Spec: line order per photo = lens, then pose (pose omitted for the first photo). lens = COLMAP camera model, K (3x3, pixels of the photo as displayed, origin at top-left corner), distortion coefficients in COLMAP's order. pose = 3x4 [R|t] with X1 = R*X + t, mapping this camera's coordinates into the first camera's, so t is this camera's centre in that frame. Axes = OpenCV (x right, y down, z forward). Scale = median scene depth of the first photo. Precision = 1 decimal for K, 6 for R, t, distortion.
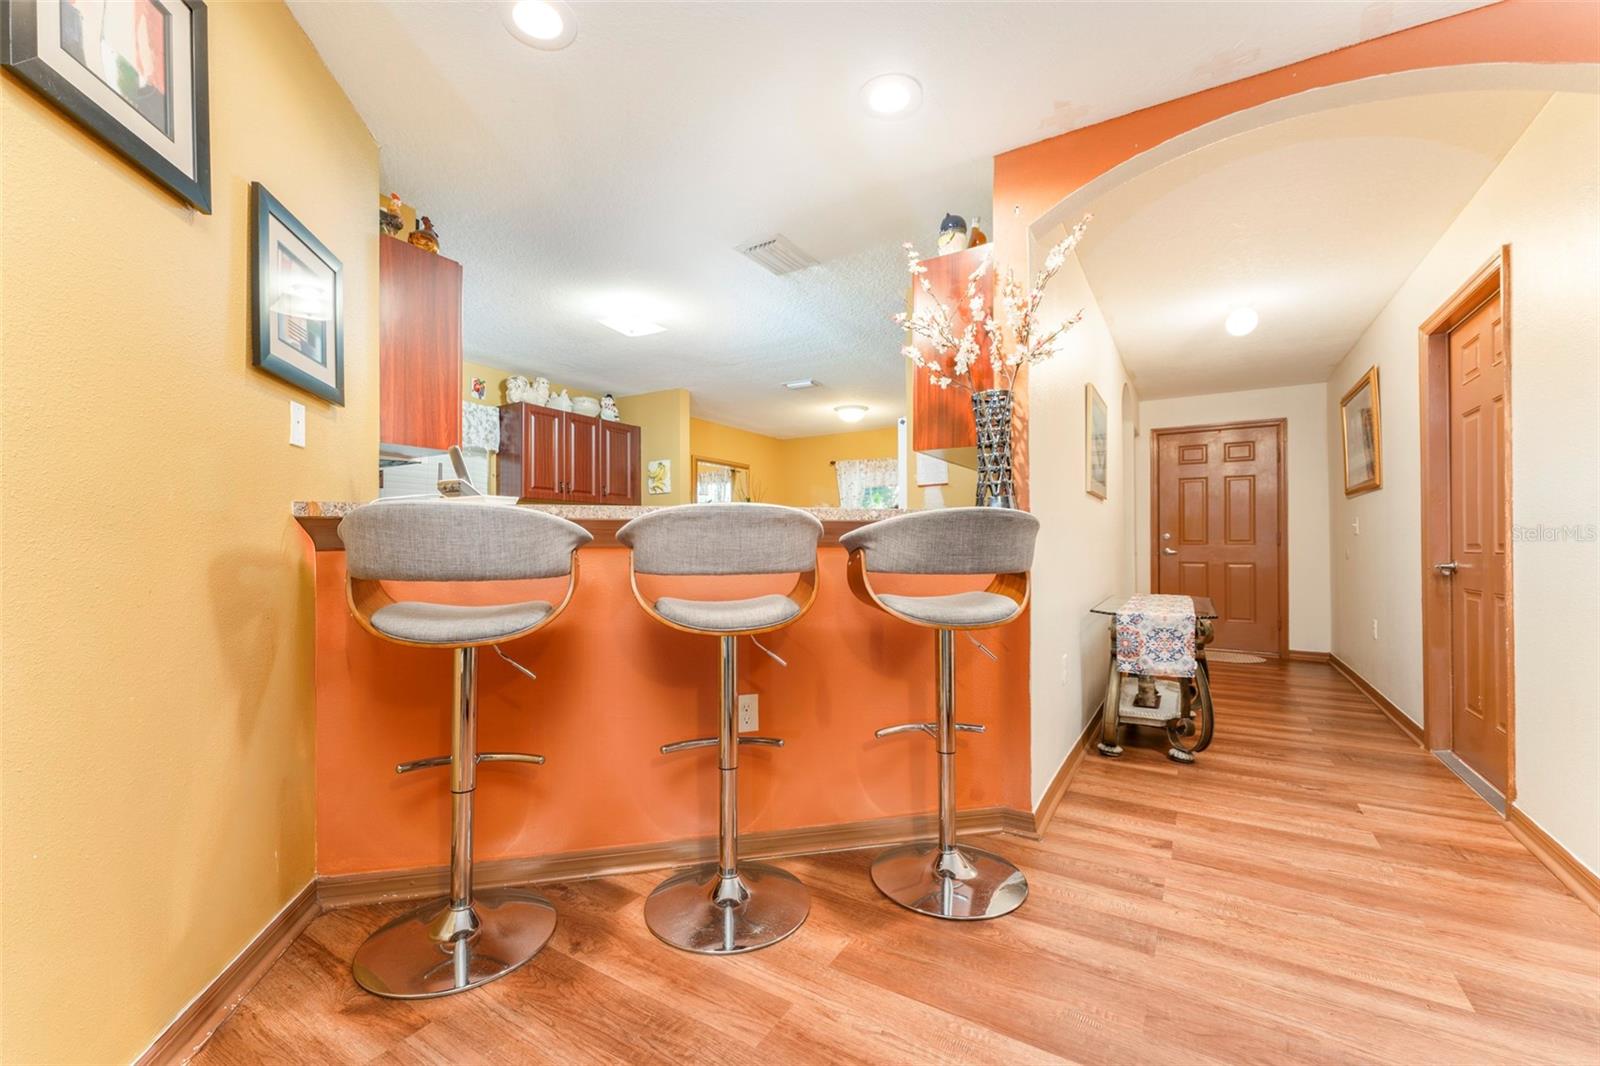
lens RADIAL K [[642.9, 0, 773.6], [0, 642.9, 542.2], [0, 0, 1]] dist [0.000716, -0.000633]
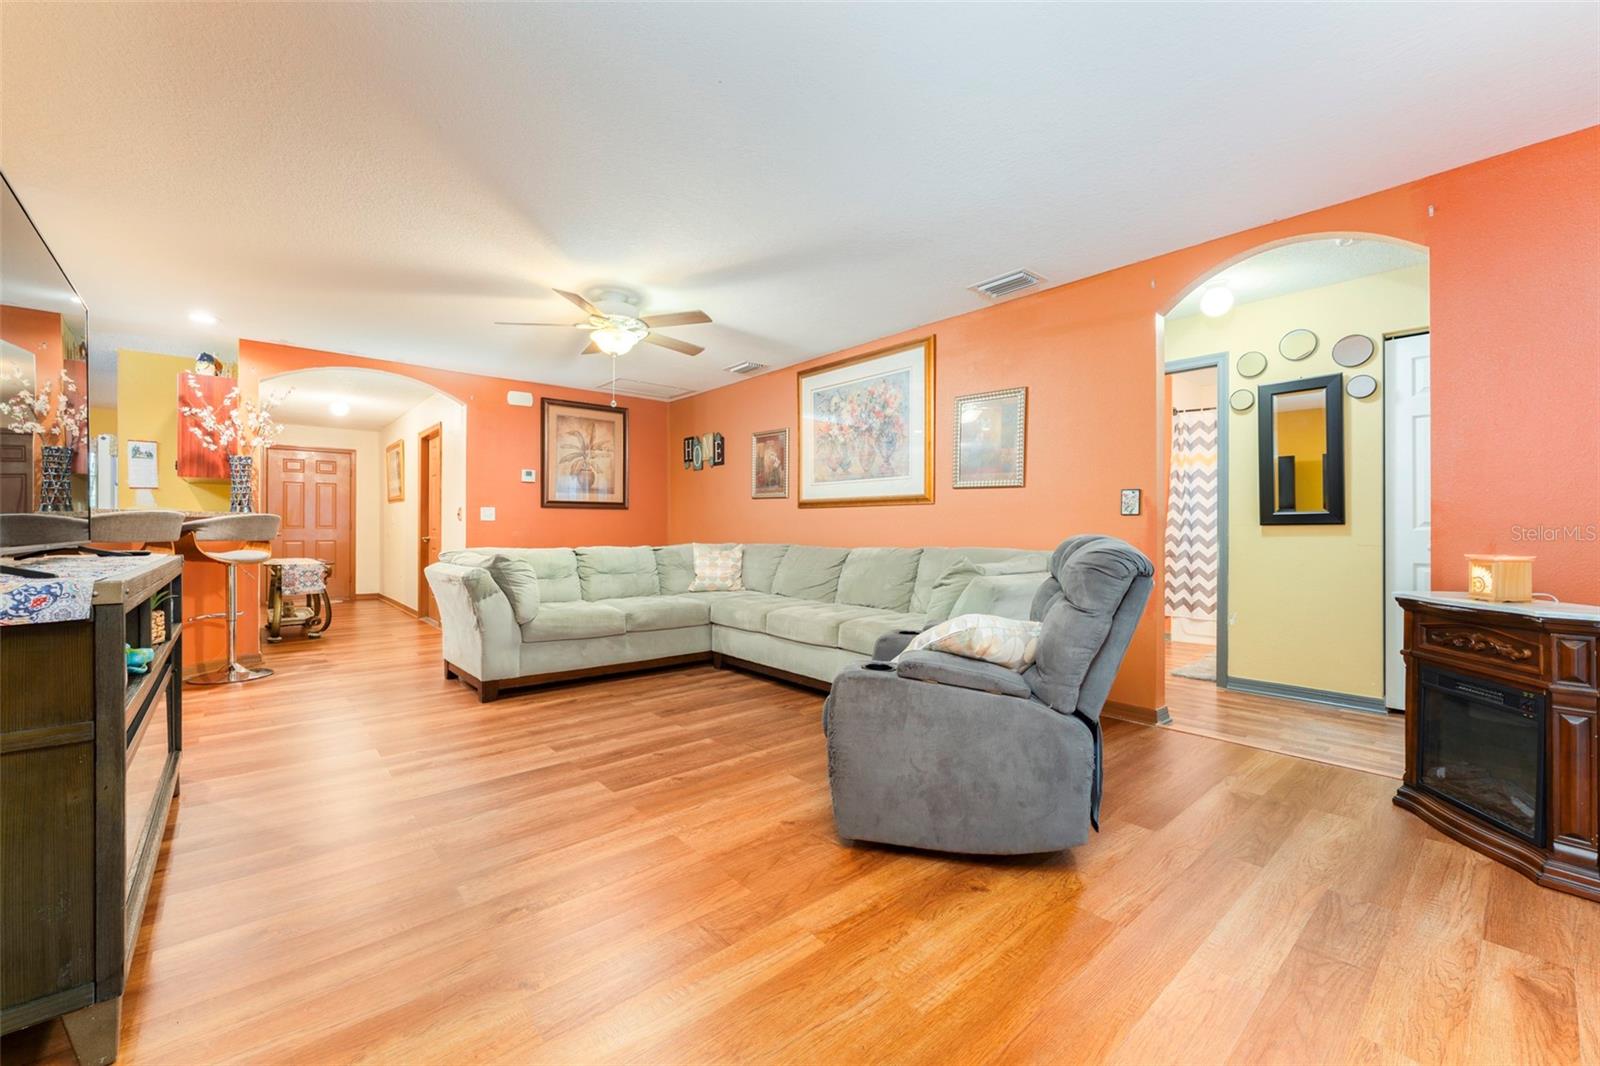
lens RADIAL K [[642.9, 0, 793.3], [0, 642.9, 527.2], [0, 0, 1]] dist [0.000716, -0.000633]
pose [[0.275708, 0.005666, 0.961225, -0.602460], [-0.007426, 0.999965, -0.003764, -0.002949], [-0.961213, -0.006100, 0.275740, -0.670802]]
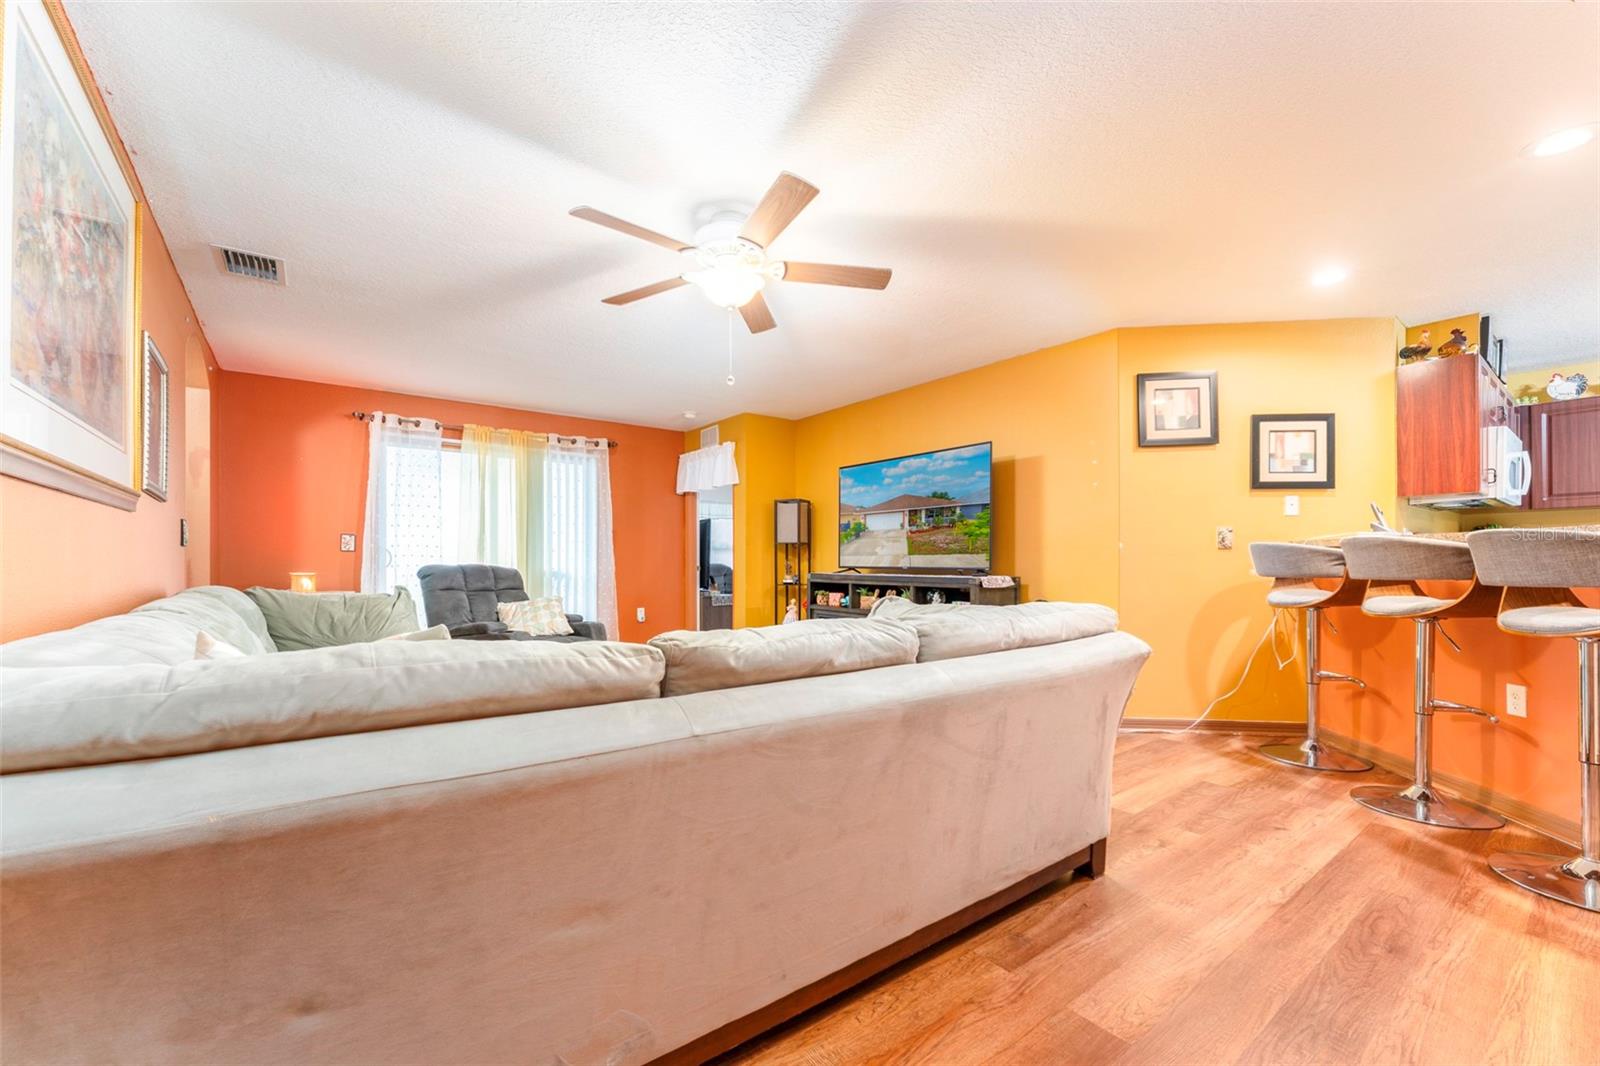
lens RADIAL K [[642.9, 0, 818.0], [0, 642.9, 560.4], [0, 0, 1]] dist [0.000716, -0.000633]
pose [[-0.334312, -0.000133, -0.942462, 0.715408], [0.007204, 0.999970, -0.002697, -0.001137], [0.942435, -0.007691, -0.334301, 0.082061]]
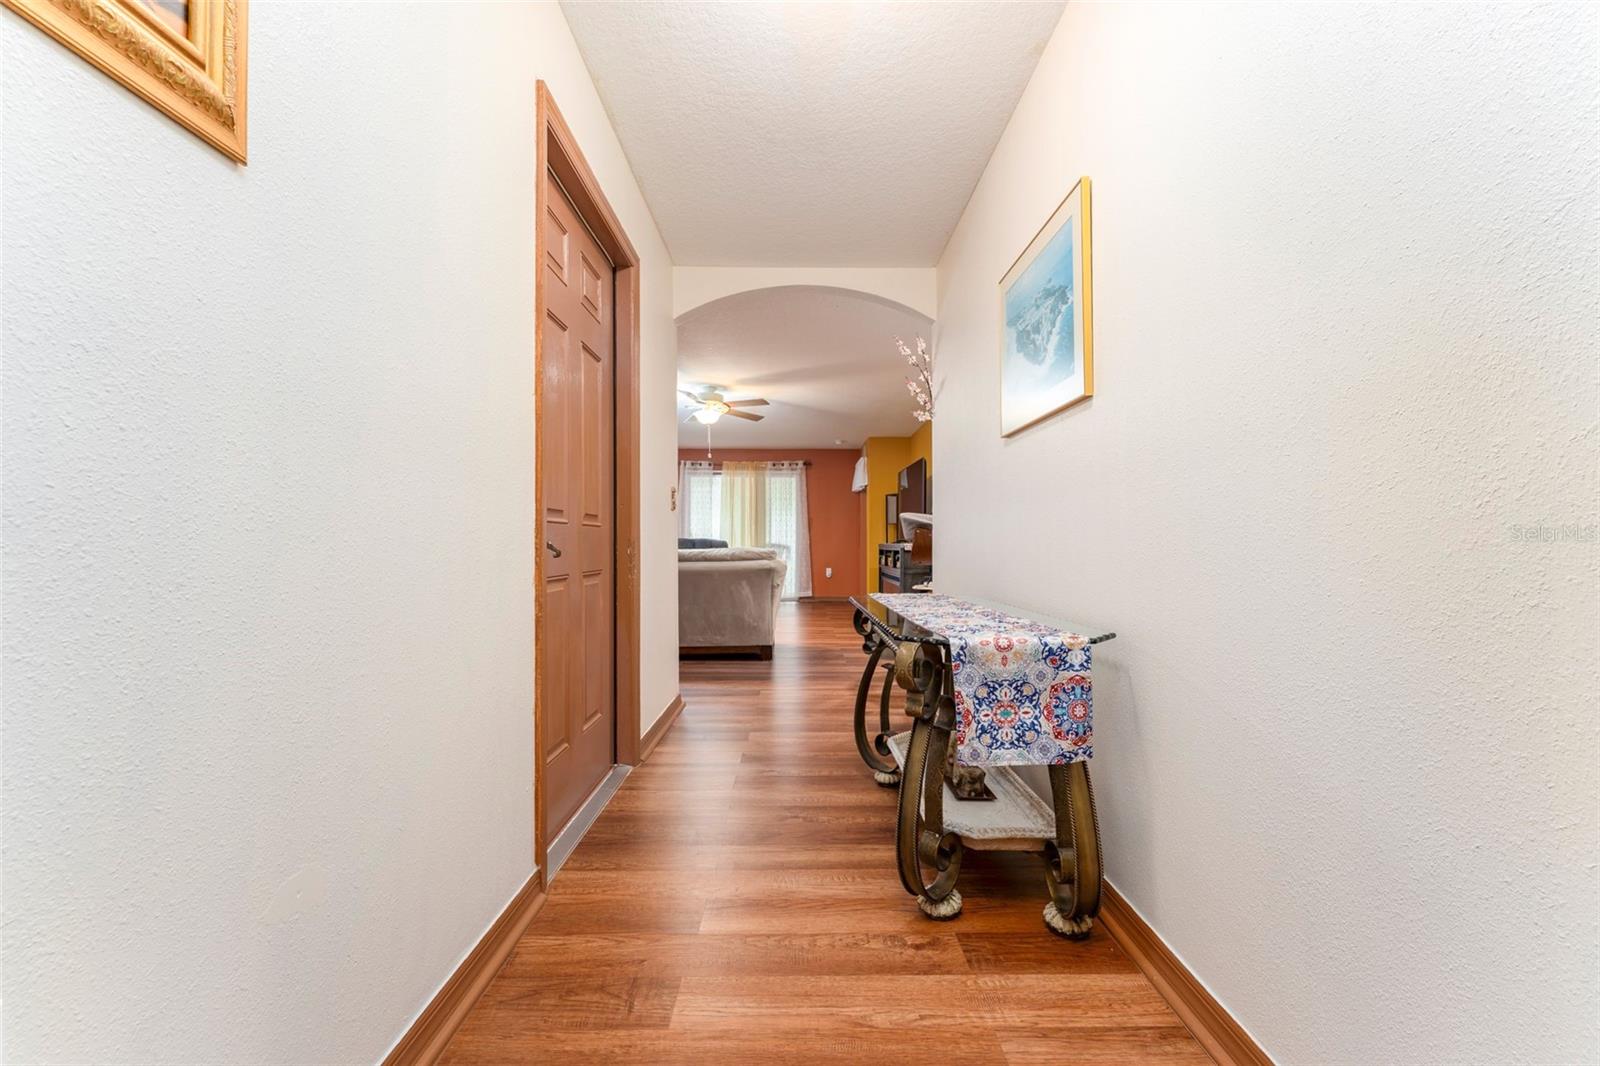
lens RADIAL K [[642.9, 0, 808.4], [0, 642.9, 536.8], [0, 0, 1]] dist [0.000716, -0.000633]
pose [[-0.826761, -0.004259, -0.562537, 0.789403], [0.006614, 0.999829, -0.017291, 0.032089], [0.562514, -0.018016, -0.826592, 1.095791]]
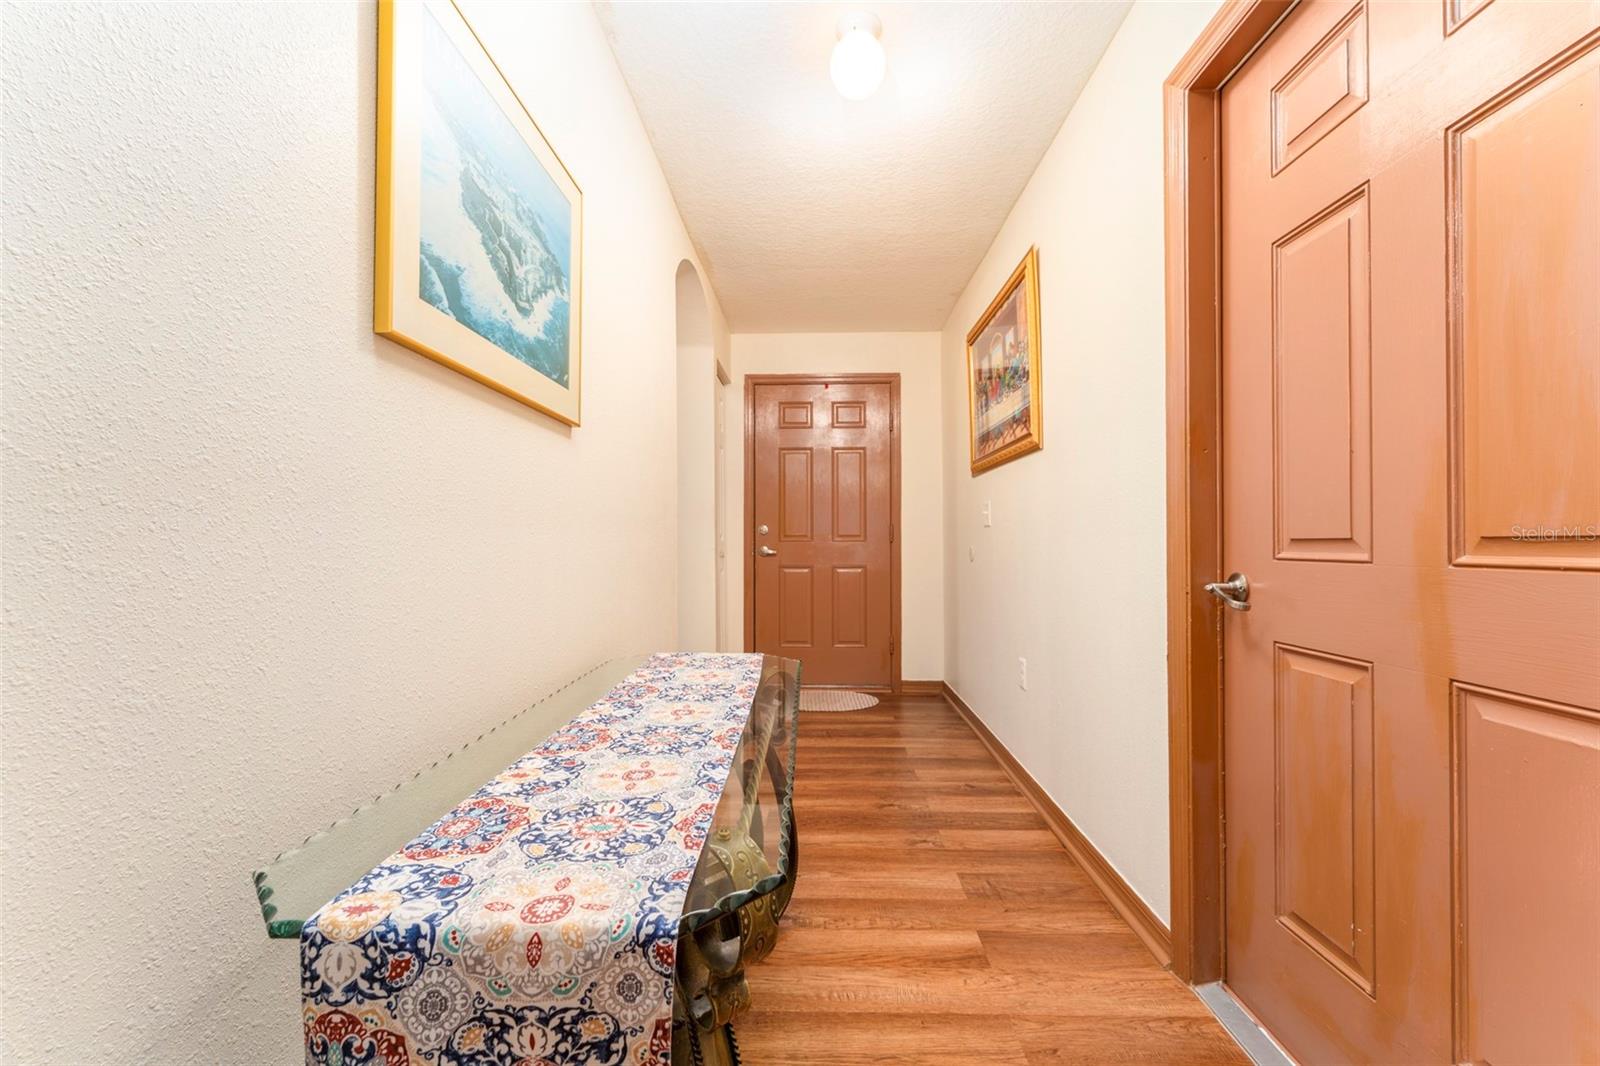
lens RADIAL K [[642.9, 0, 799.7], [0, 642.9, 538.1], [0, 0, 1]] dist [0.000716, -0.000633]
pose [[0.848687, 0.006074, 0.528860, 0.413743], [-0.004630, 0.999981, -0.004055, 0.003934], [-0.528875, 0.000993, 0.848699, 0.581973]]
